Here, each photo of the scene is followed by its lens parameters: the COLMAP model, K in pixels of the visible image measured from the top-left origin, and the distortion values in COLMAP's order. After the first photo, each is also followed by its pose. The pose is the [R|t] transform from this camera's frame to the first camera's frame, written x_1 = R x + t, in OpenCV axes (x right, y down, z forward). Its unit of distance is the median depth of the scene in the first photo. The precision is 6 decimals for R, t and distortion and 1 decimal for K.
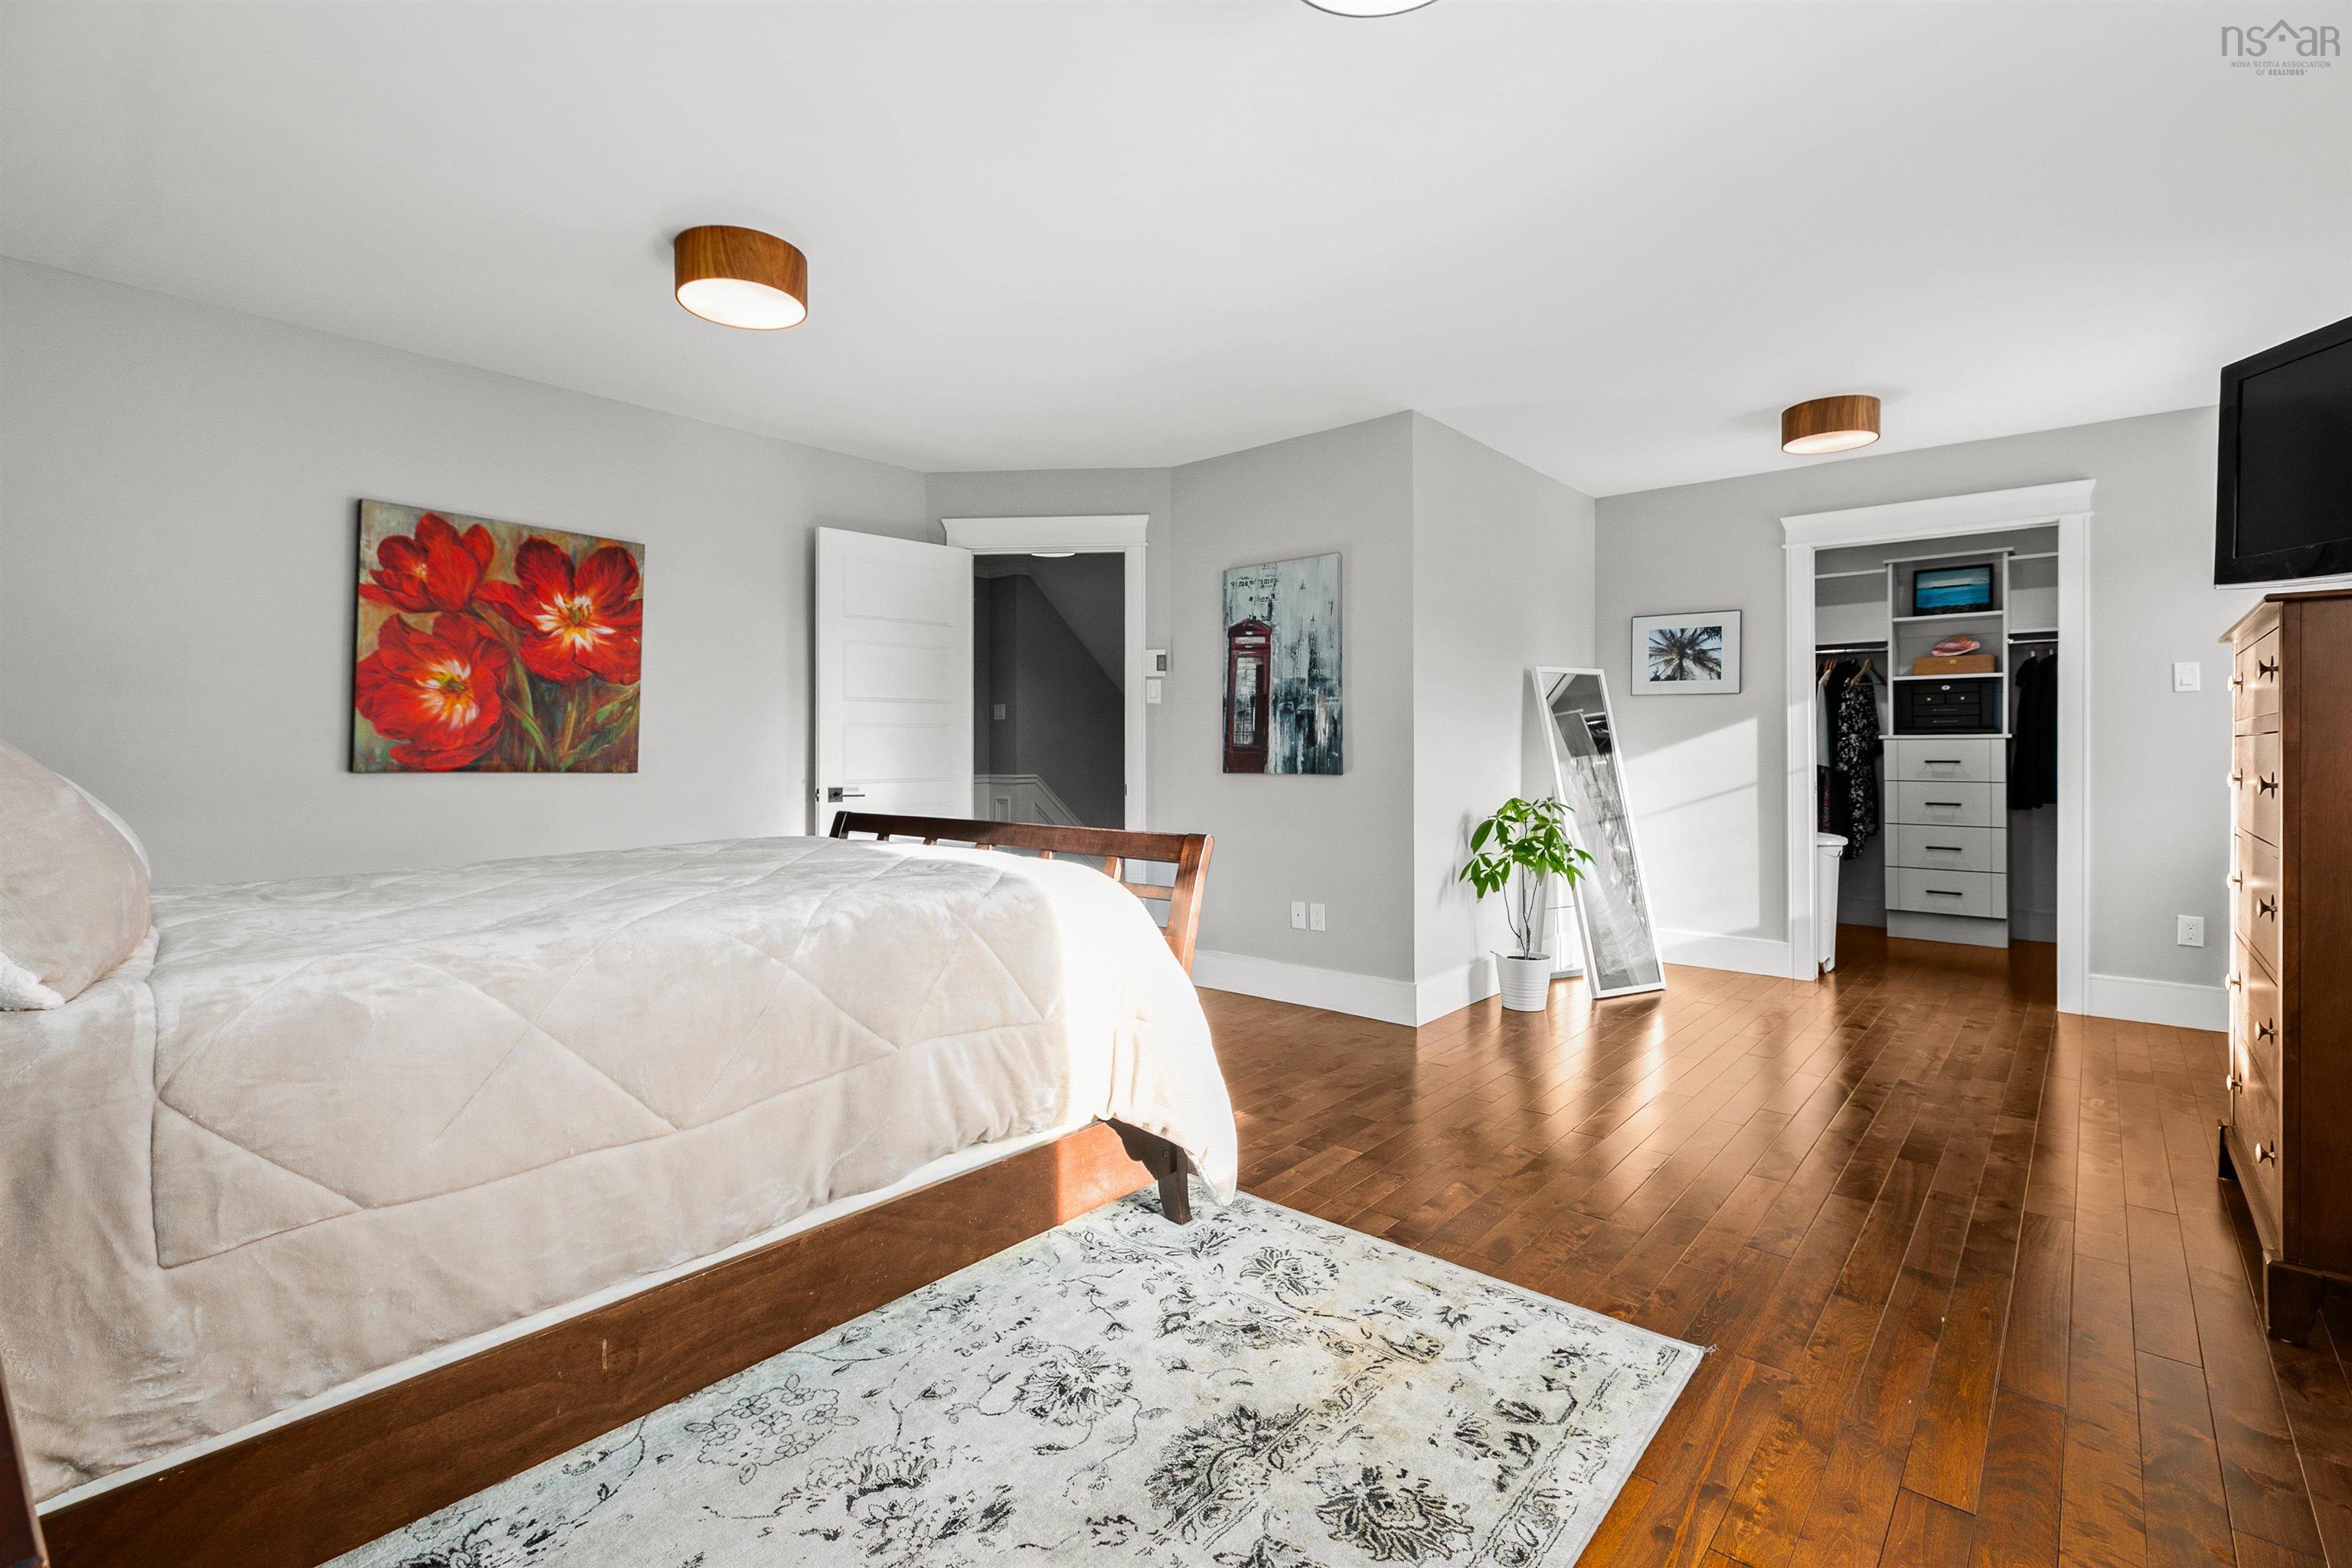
lens RADIAL K [[1072.7, 0, 1160.3], [0, 1072.7, 761.7], [0, 0, 1]] dist [0.008580, 0.000184]
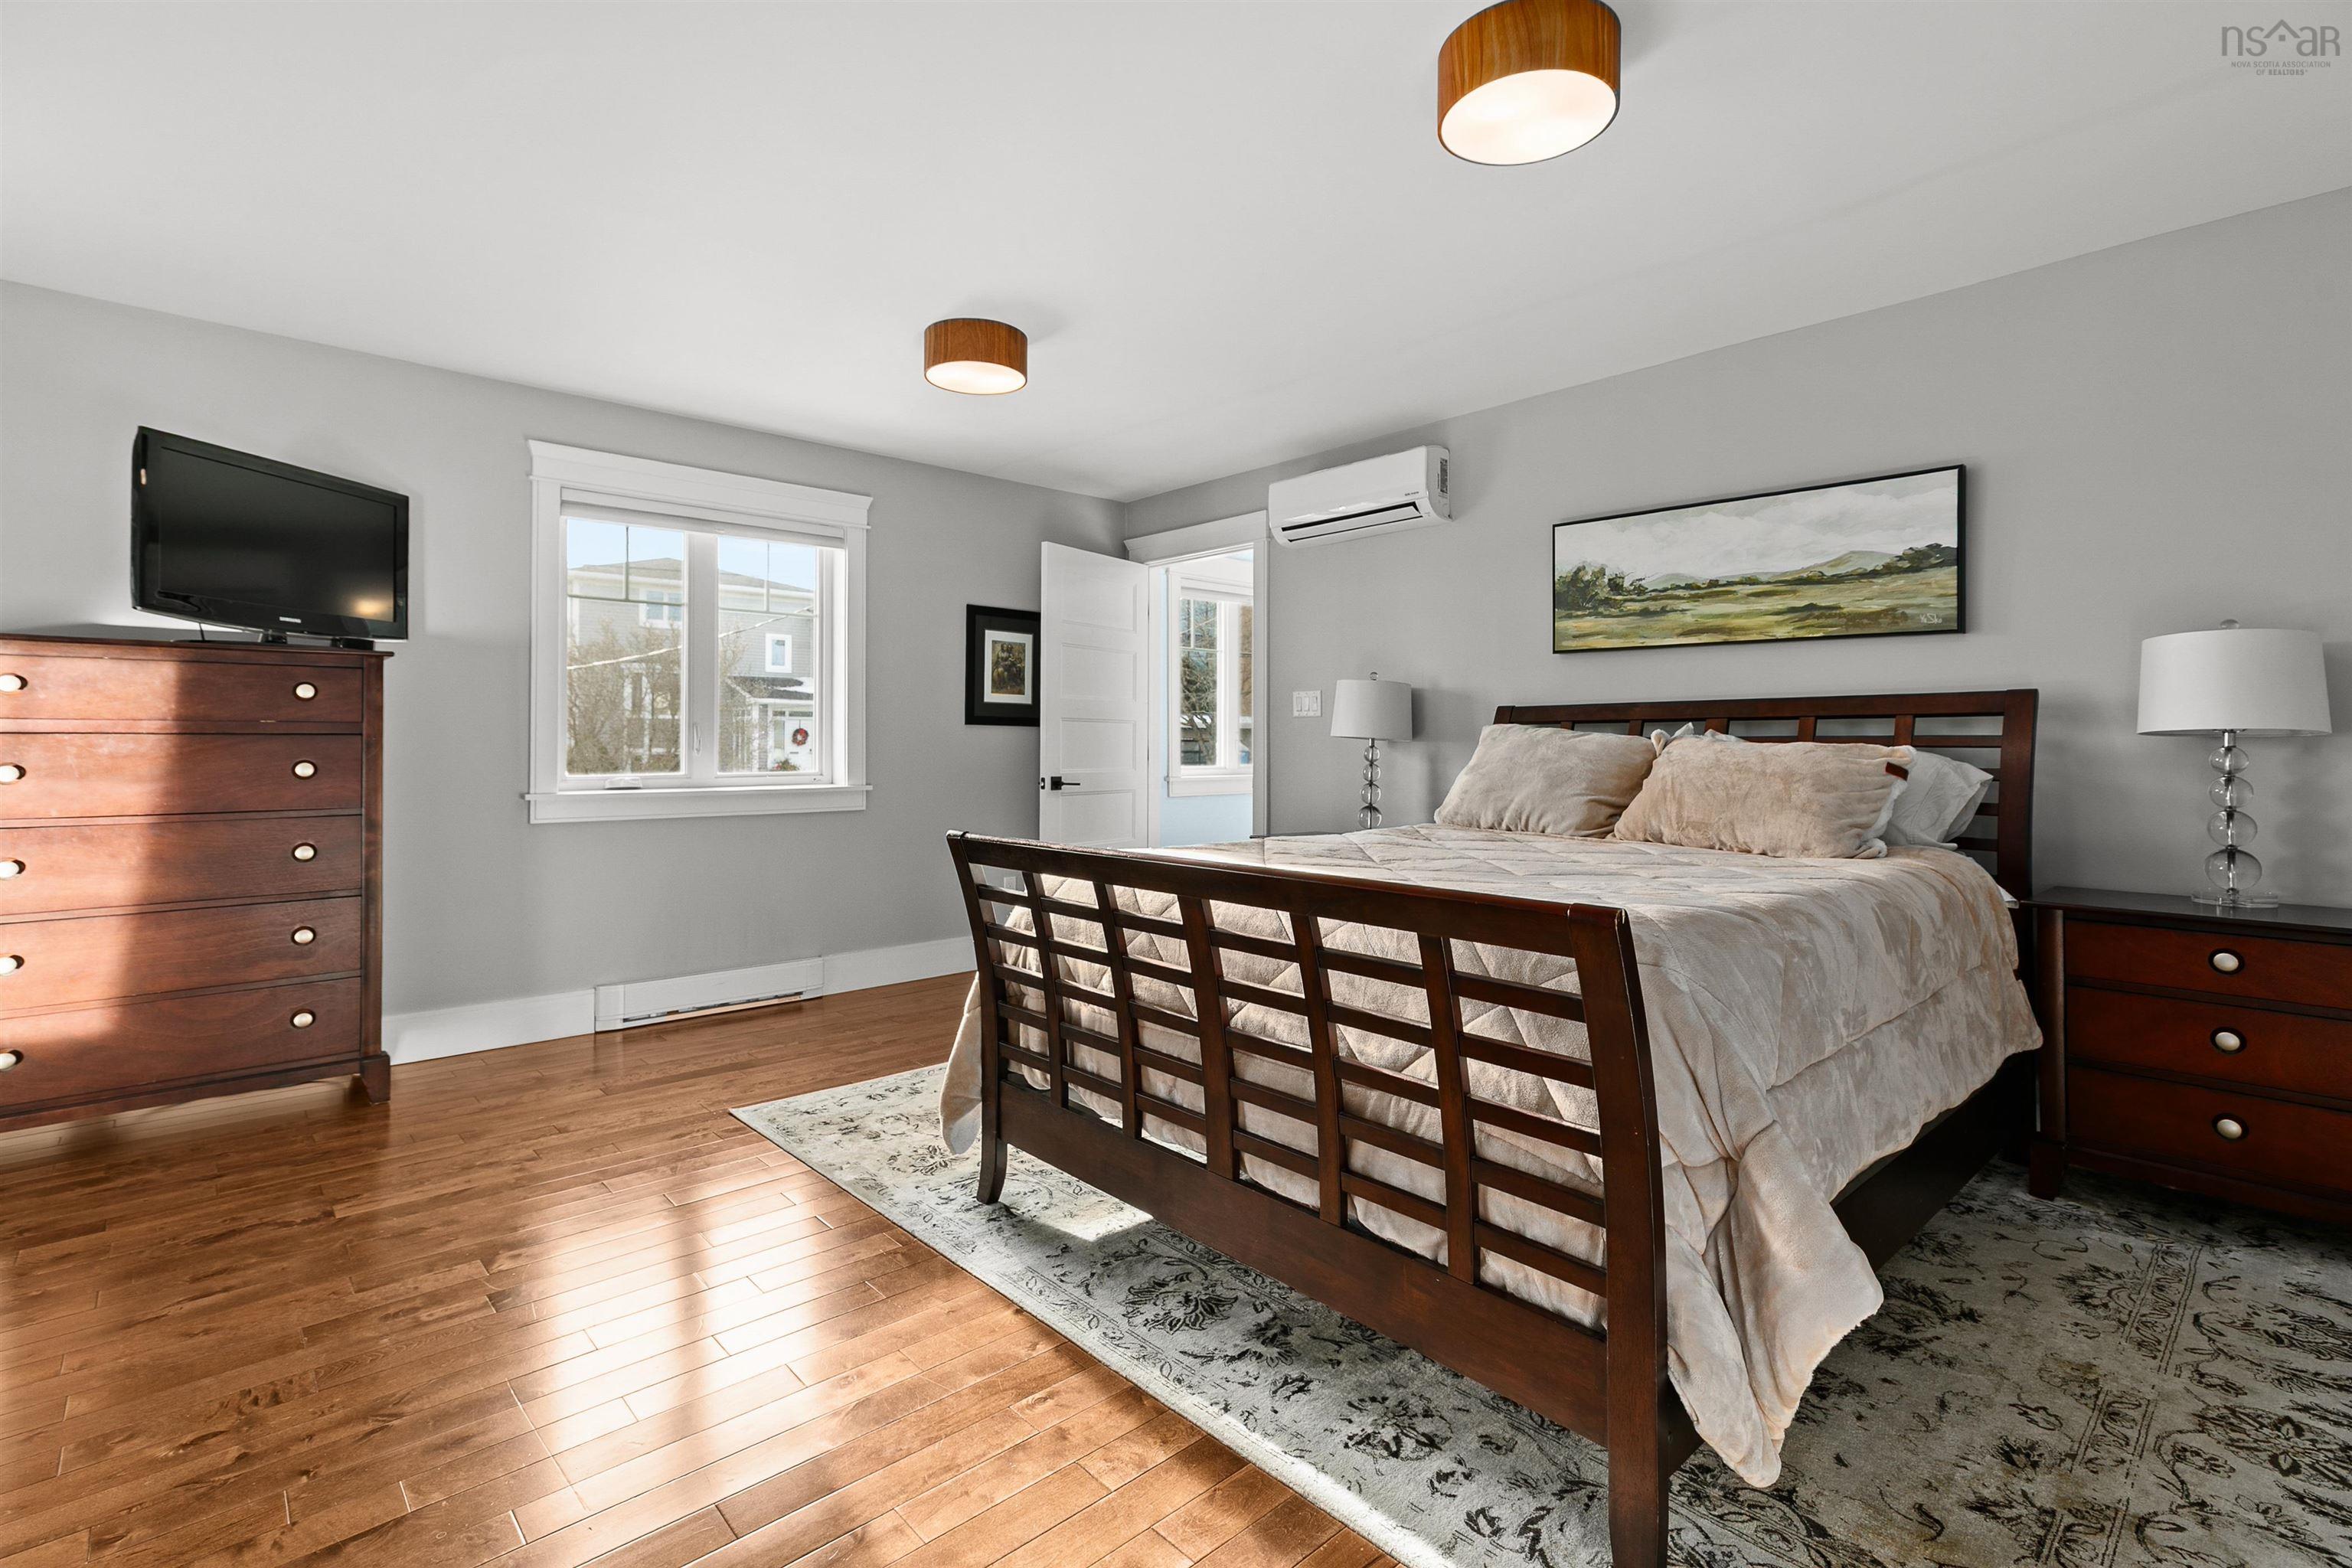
lens RADIAL K [[1072.7, 0, 1174.2], [0, 1072.7, 735.9], [0, 0, 1]] dist [0.008580, 0.000184]
pose [[-0.994592, 0.001242, 0.103856, -0.182958], [0.002208, 0.999955, 0.009192, -0.020511], [-0.103839, 0.009371, -0.994550, 1.357493]]
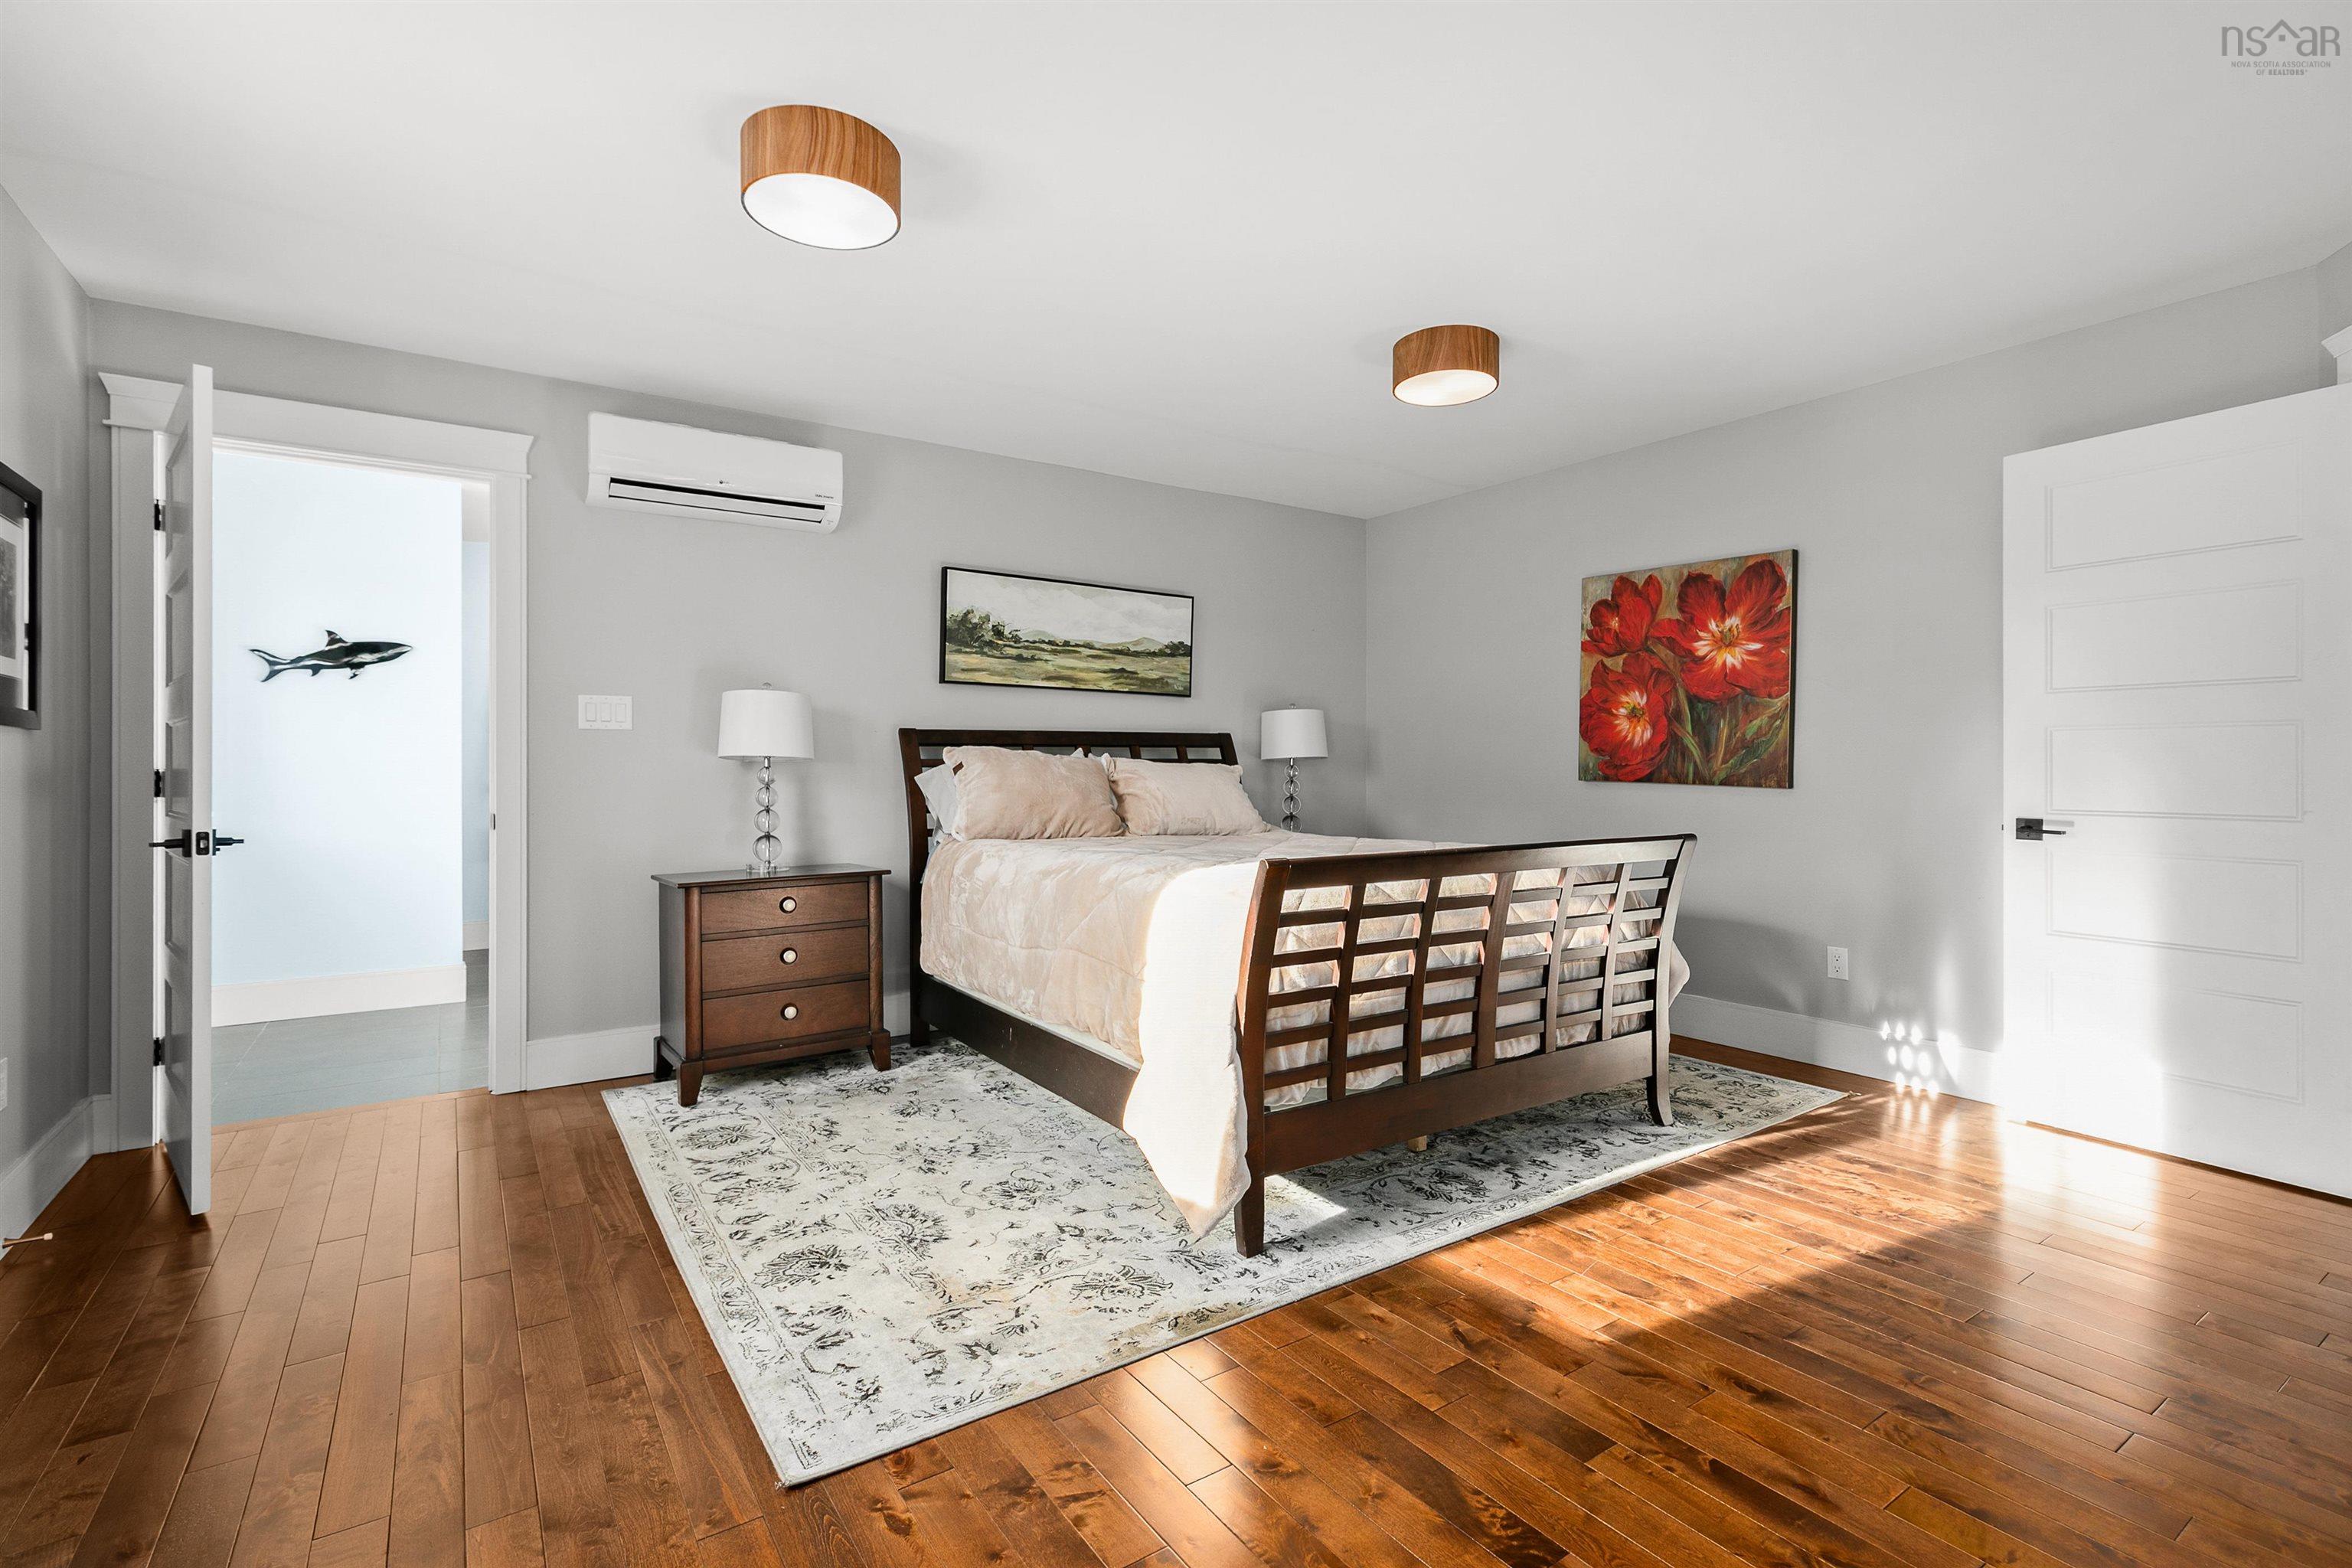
lens RADIAL K [[1072.7, 0, 1167.4], [0, 1072.7, 773.1], [0, 0, 1]] dist [0.008580, 0.000184]
pose [[-0.256572, 0.009147, -0.966482, 0.651945], [-0.011957, 0.999849, 0.012637, -0.009933], [0.966451, 0.014799, -0.256424, 0.789894]]
